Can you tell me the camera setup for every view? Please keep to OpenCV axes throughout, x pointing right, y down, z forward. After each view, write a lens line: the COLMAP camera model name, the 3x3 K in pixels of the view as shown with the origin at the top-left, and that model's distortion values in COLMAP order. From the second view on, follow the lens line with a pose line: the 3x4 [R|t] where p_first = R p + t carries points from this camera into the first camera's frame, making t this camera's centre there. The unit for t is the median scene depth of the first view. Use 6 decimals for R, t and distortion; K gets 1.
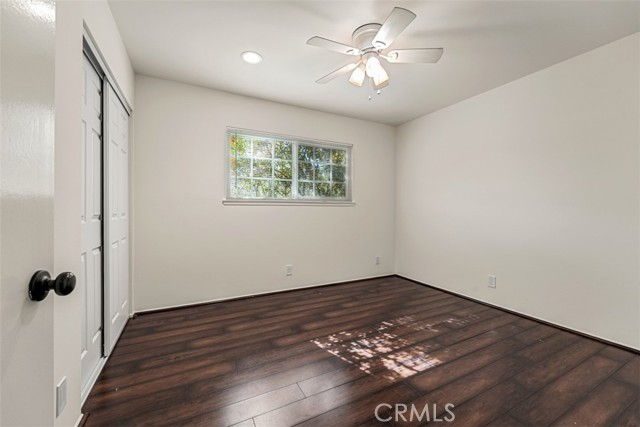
lens RADIAL K [[260.3, 0, 317.3], [0, 260.3, 210.8], [0, 0, 1]] dist [0.000513, 0.000938]
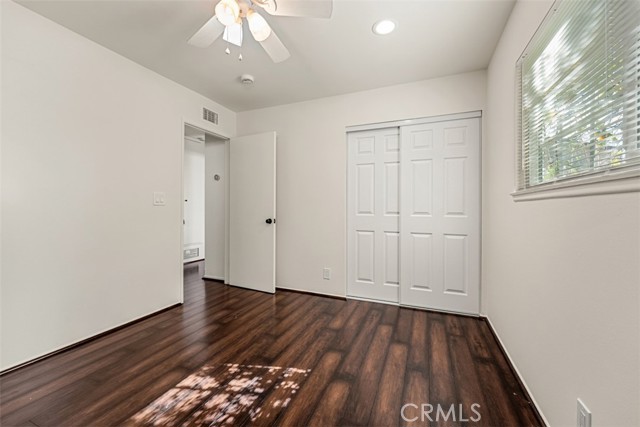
lens RADIAL K [[260.3, 0, 317.5], [0, 260.3, 210.6], [0, 0, 1]] dist [0.000513, 0.000938]
pose [[-0.771376, -0.002188, -0.636376, 0.508671], [-0.011722, 0.999873, 0.010771, -0.005985], [0.636271, 0.015769, -0.771304, 1.753569]]
